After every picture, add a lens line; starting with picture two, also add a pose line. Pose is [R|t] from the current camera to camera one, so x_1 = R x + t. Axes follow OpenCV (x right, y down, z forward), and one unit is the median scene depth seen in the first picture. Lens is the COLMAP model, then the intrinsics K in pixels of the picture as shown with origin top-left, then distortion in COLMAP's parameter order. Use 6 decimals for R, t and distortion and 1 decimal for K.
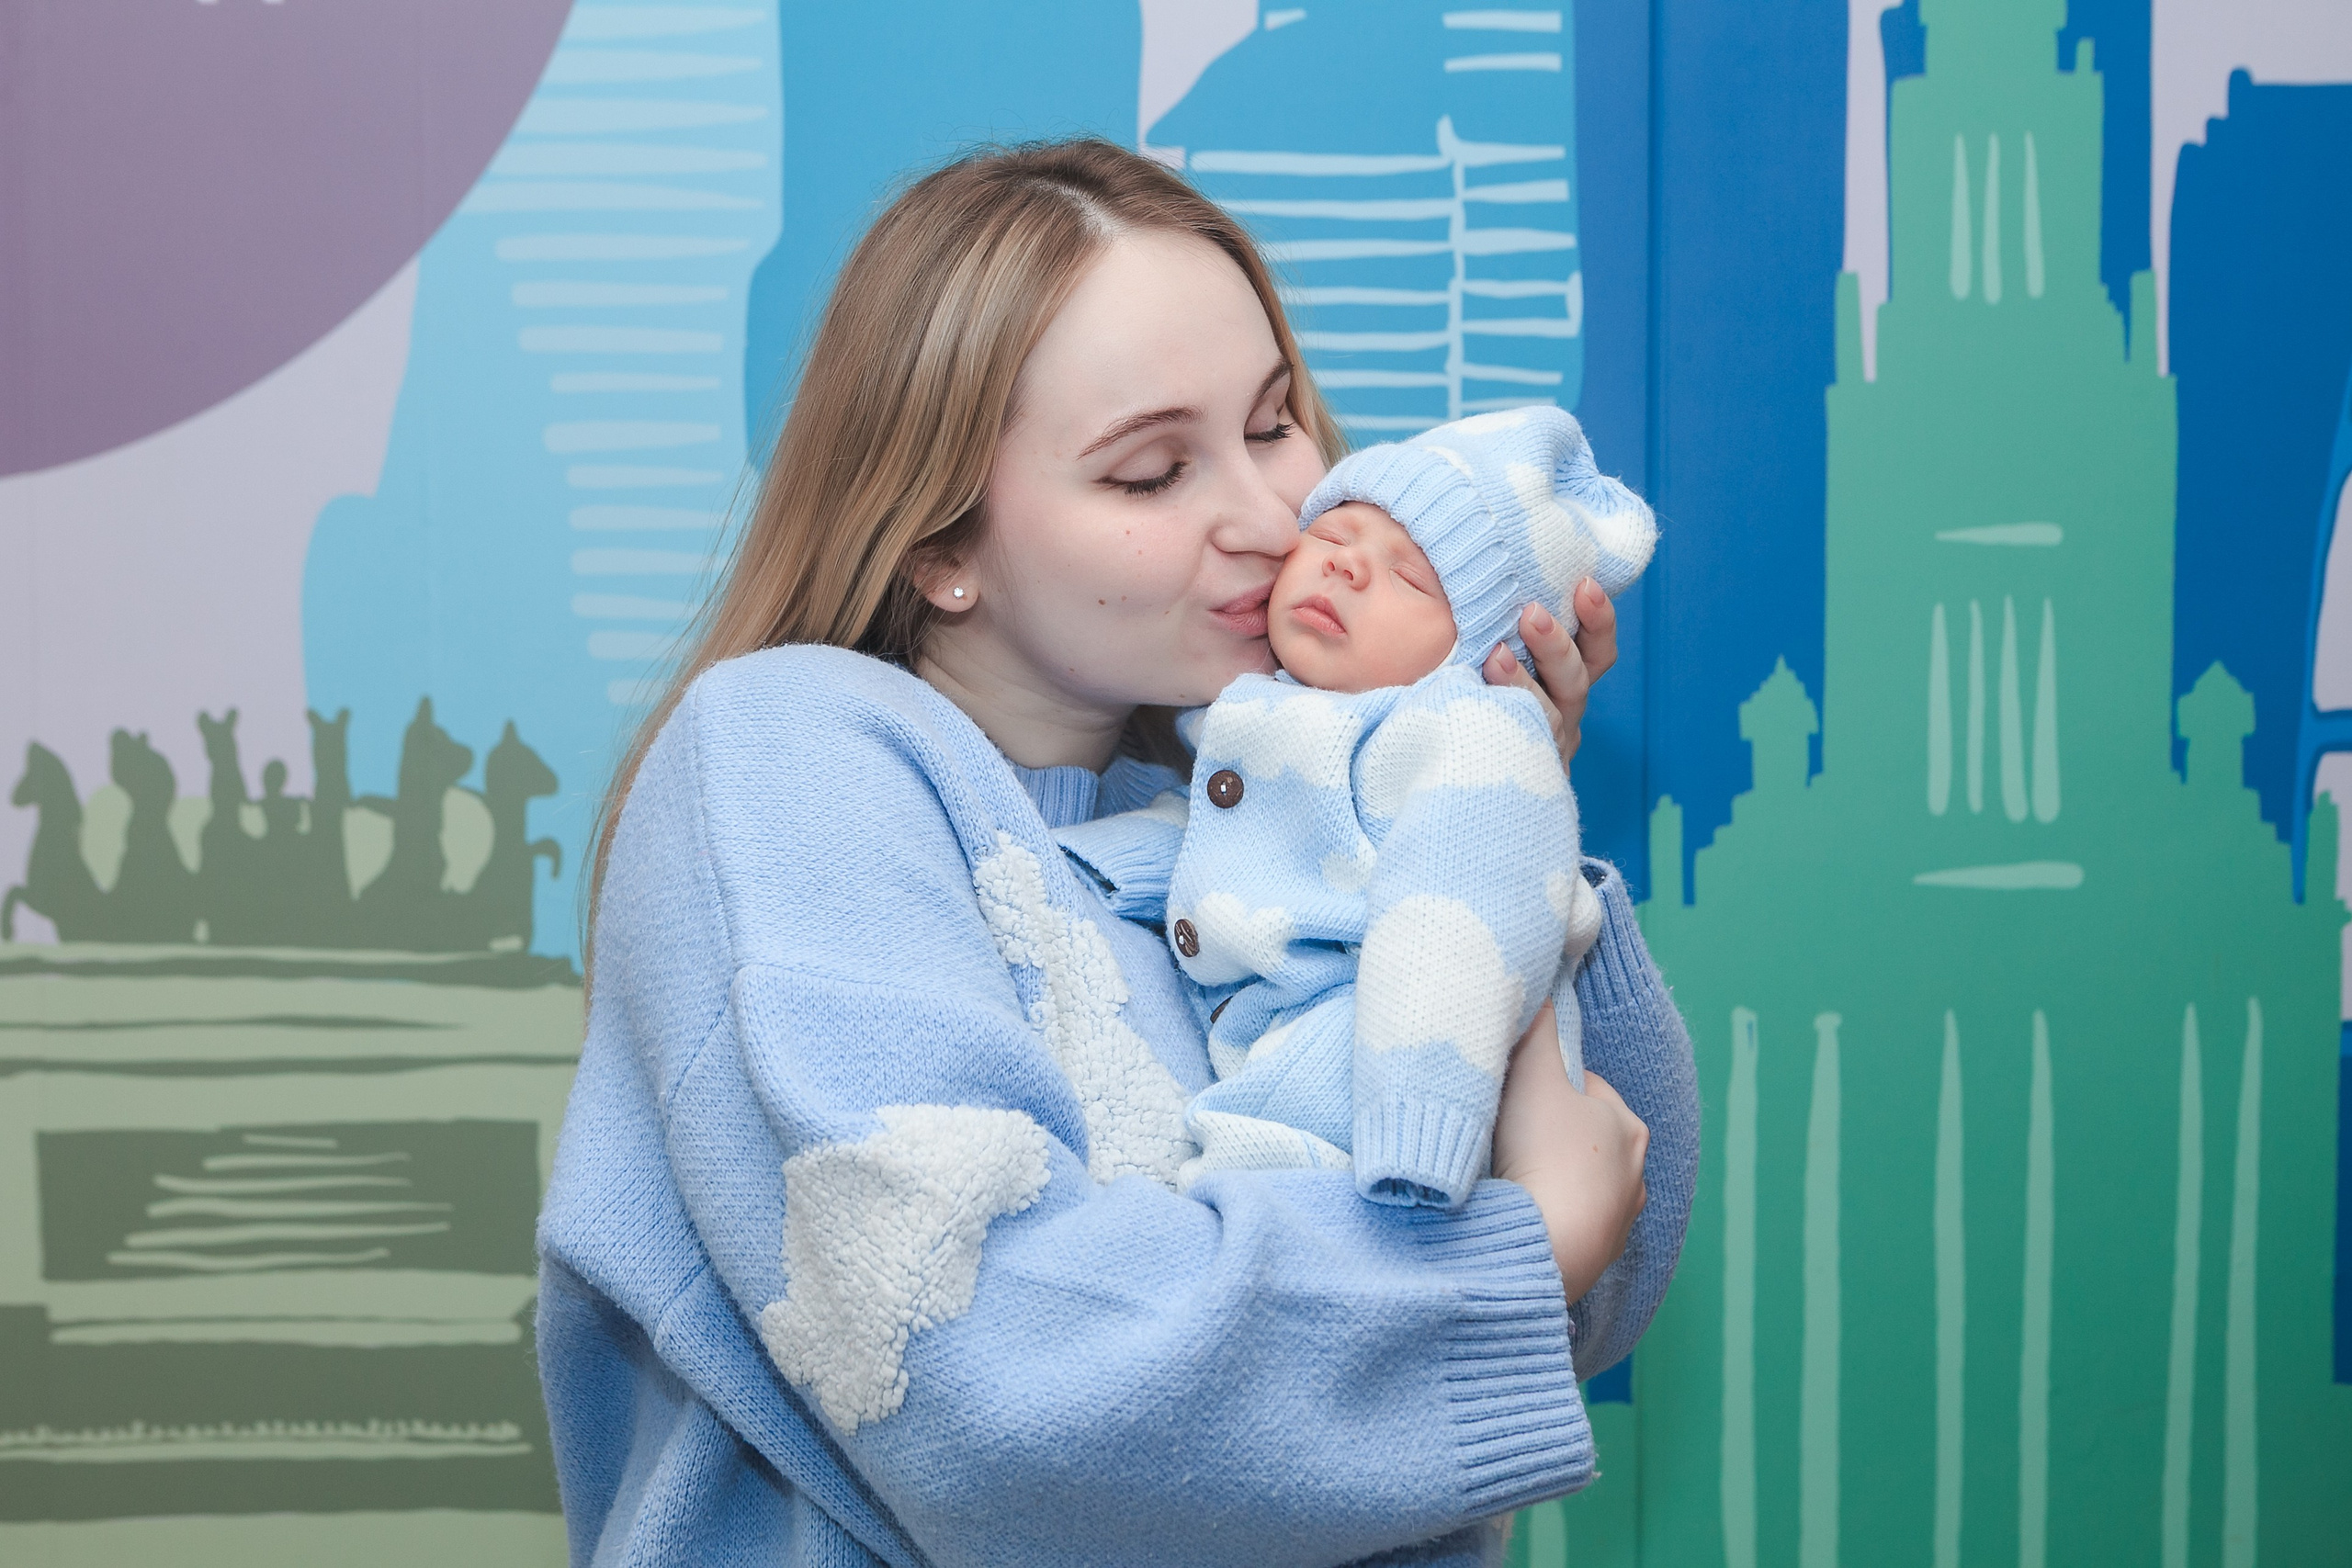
lens RADIAL K [[3339.7, 0, 1140.2], [0, 3339.7, 795.8], [0, 0, 1]] dist [-0.014109, 0.000000]
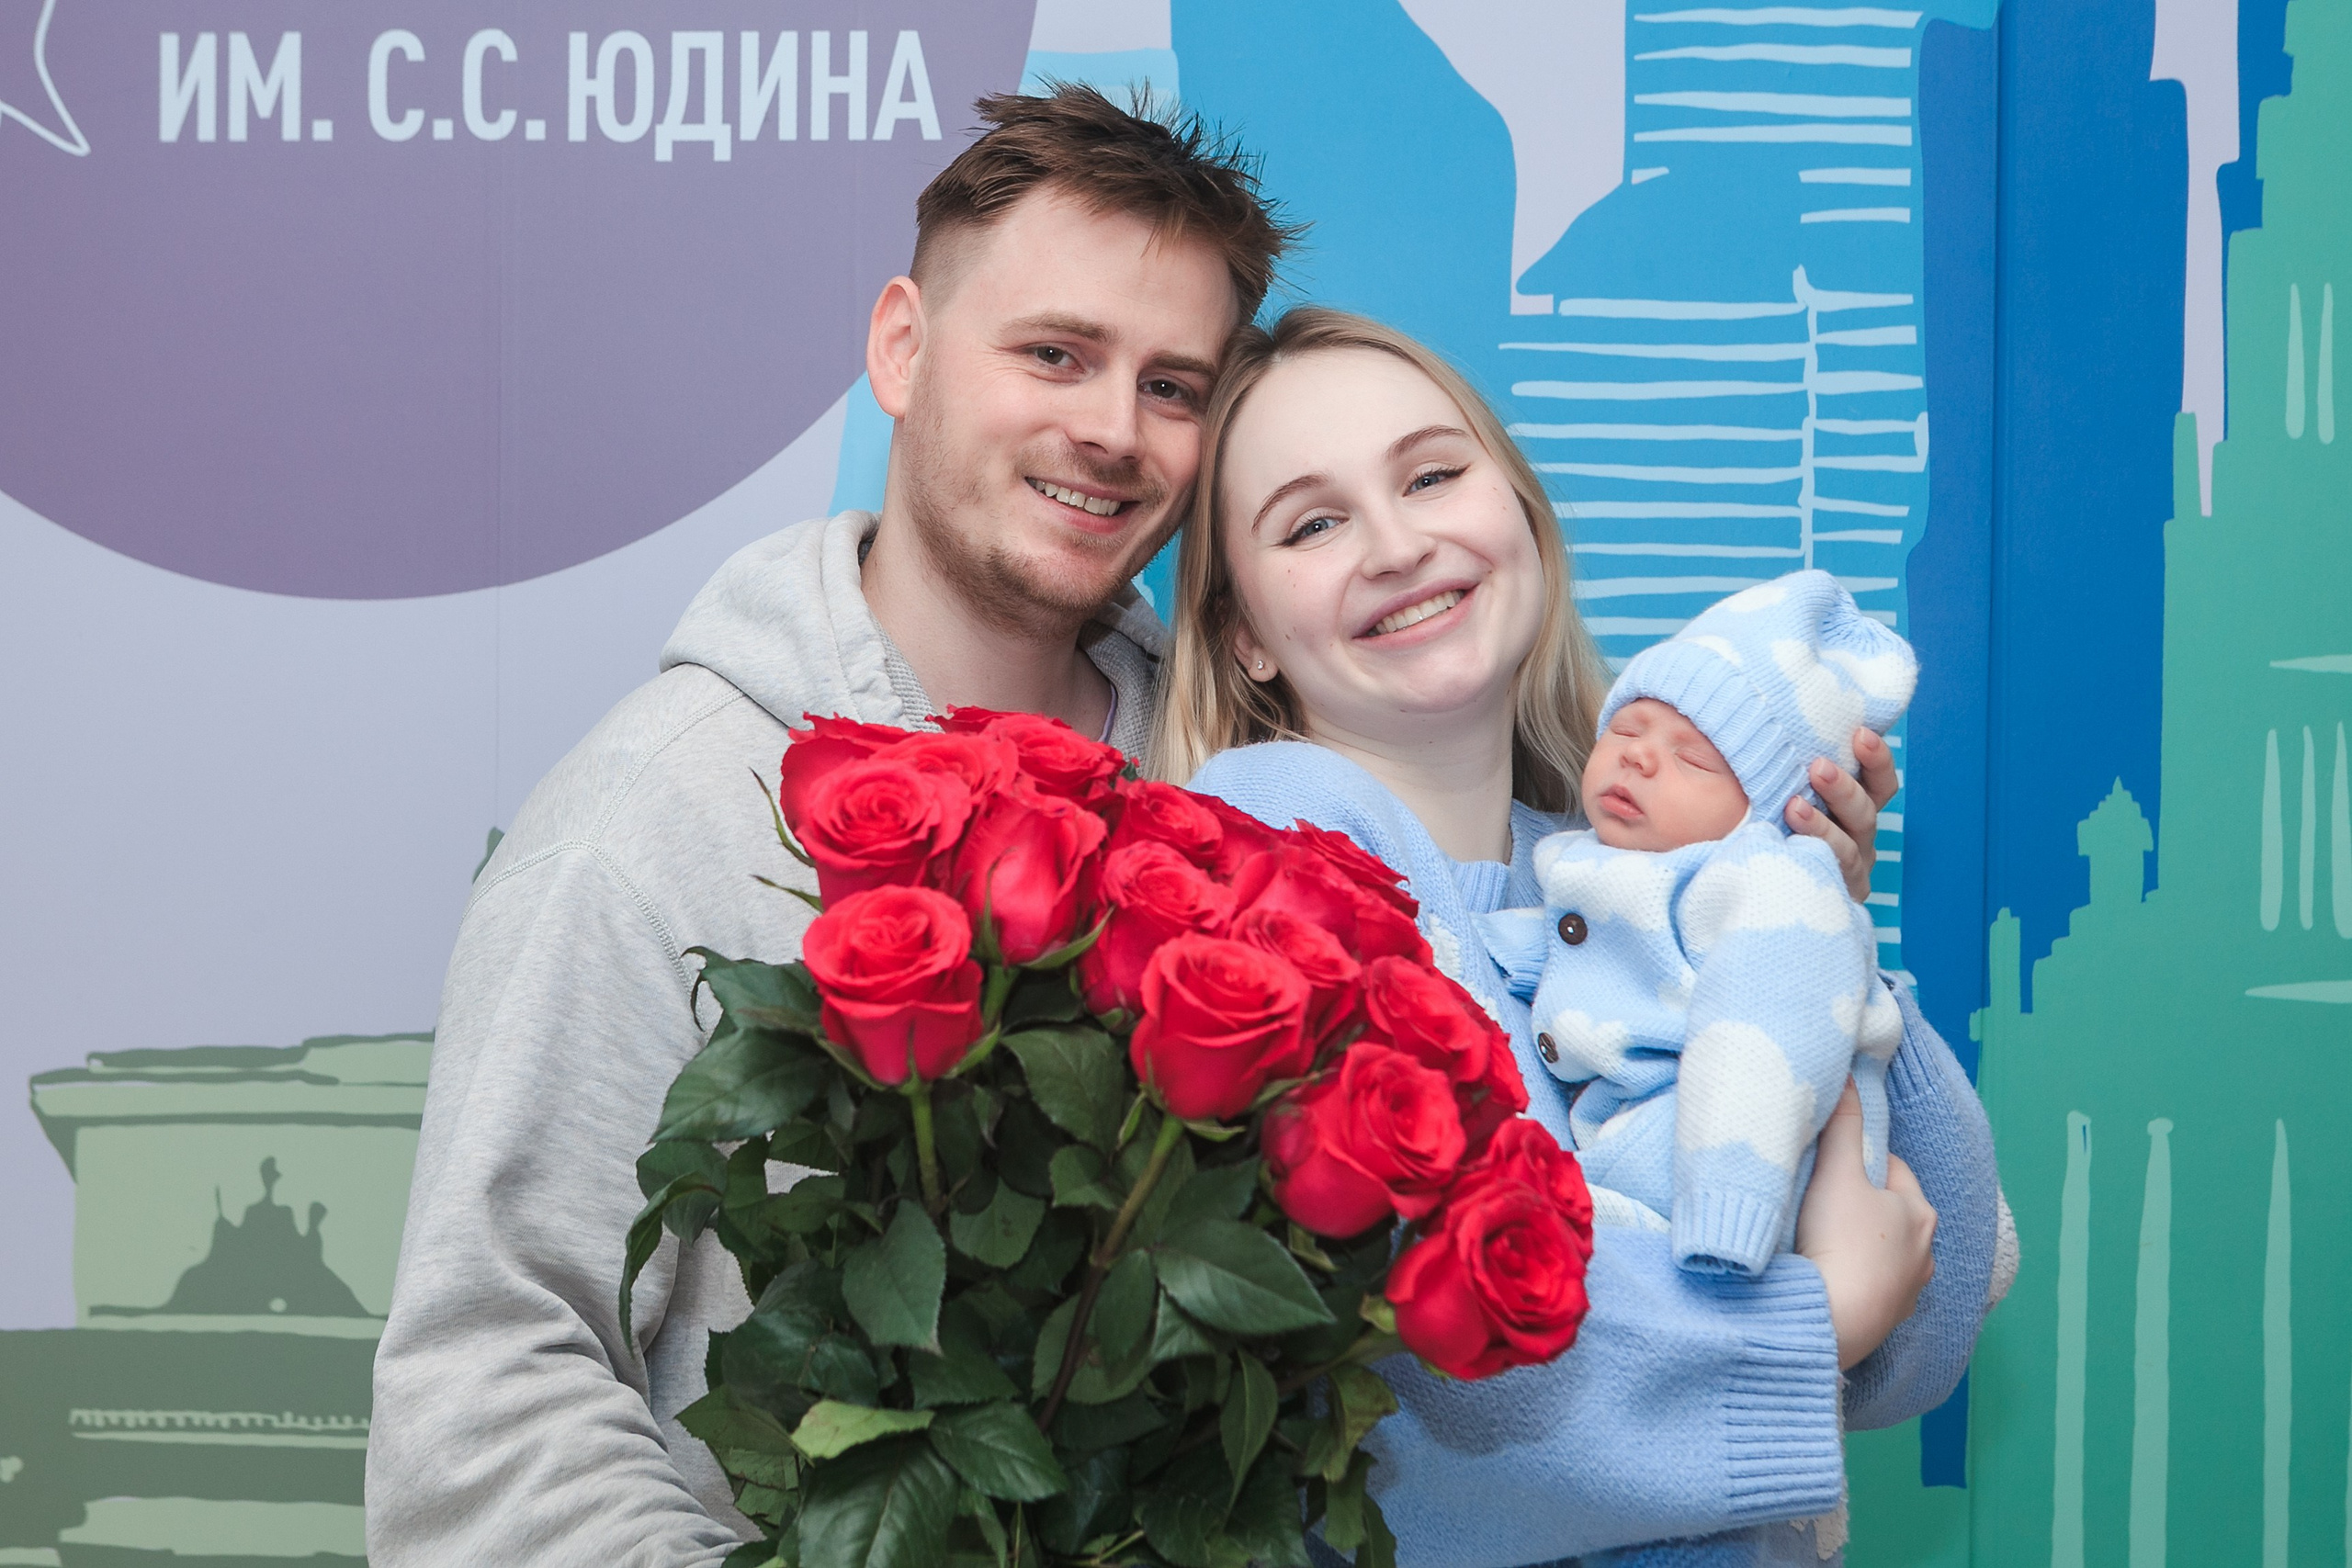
lens RADIAL K [[3427.3, 0, 1140.1], [0, 3427.3, 761.1], [0, 0, 1]] dist [-0.042109, 0.000000]
pose [[0.994036, 0.015671, -0.107918, 0.002252], [-0.019071, 0.999351, -0.030550, -0.008176], [0.107369, 0.032426, 0.993690, -0.101345]]
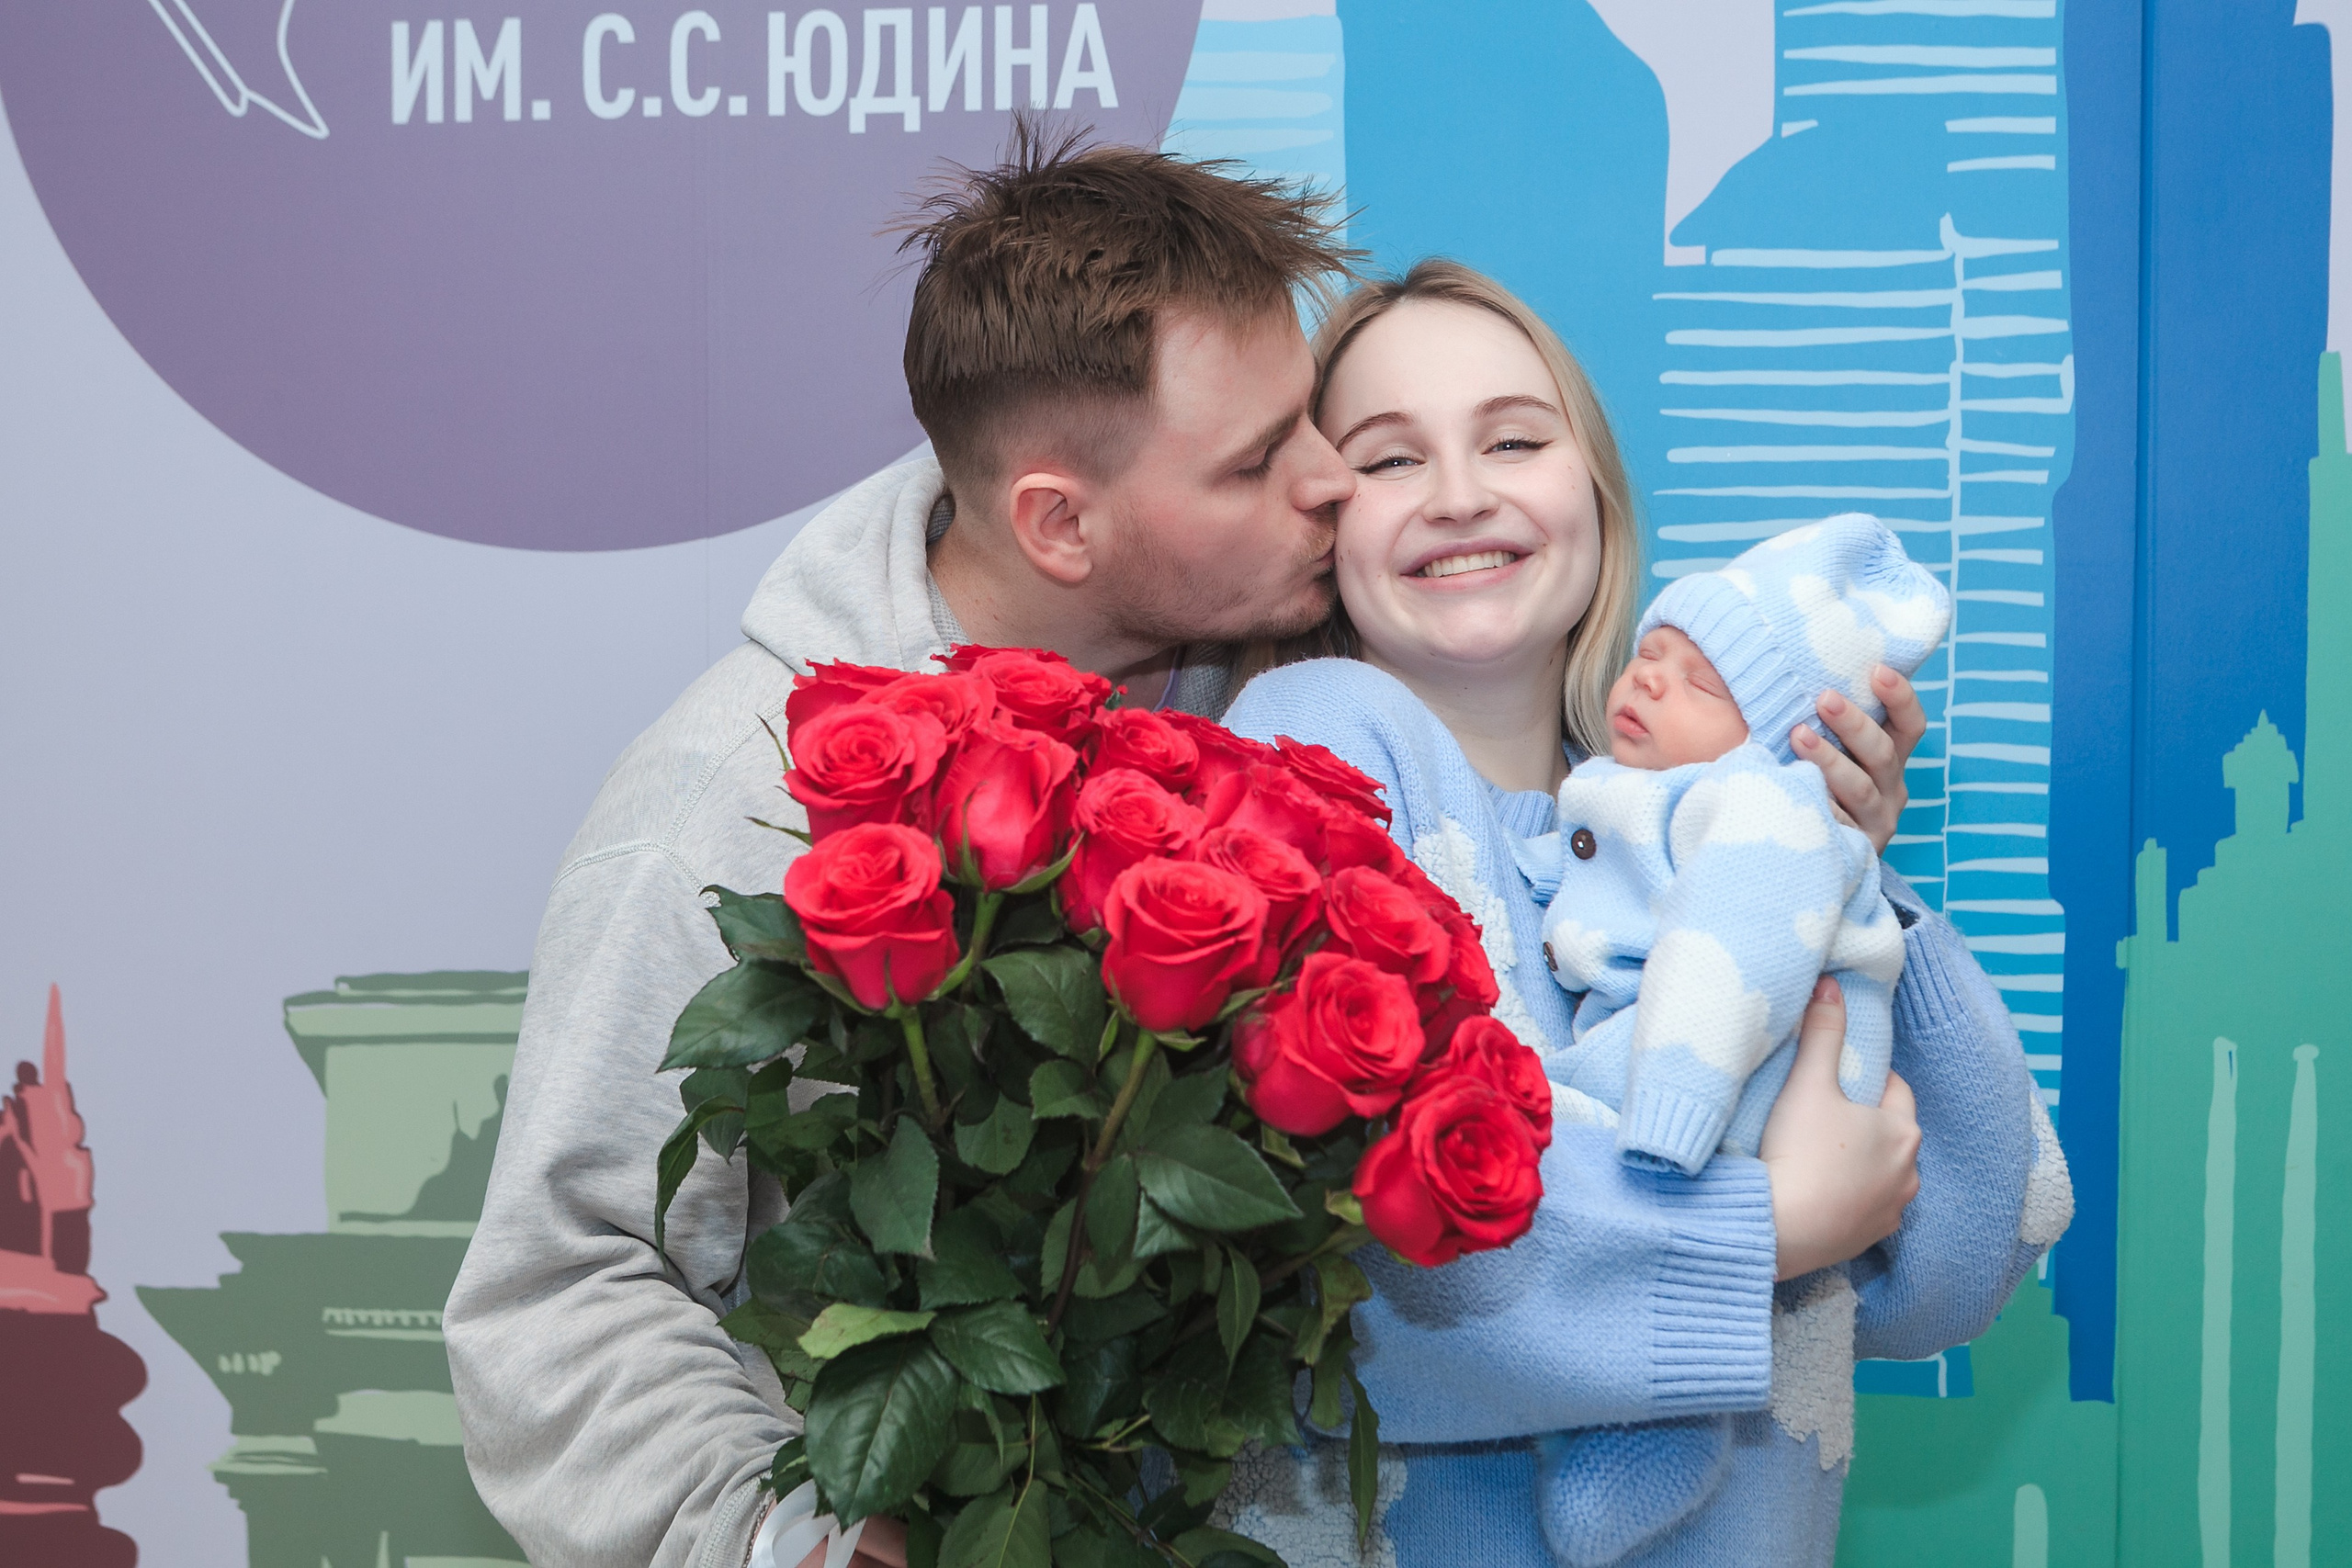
lens RADIAL K [[3427.3, 0, 1188.4], [0, 3427.3, 762.1], [0, 0, 1]] dist [-0.042109, 0.000000]
pose [[0.980022, 0.014057, -0.198391, 0.072165], [-0.016428, 0.999812, -0.010311, -0.008159], [0.198209, 0.013364, 0.980069, -0.143746]]
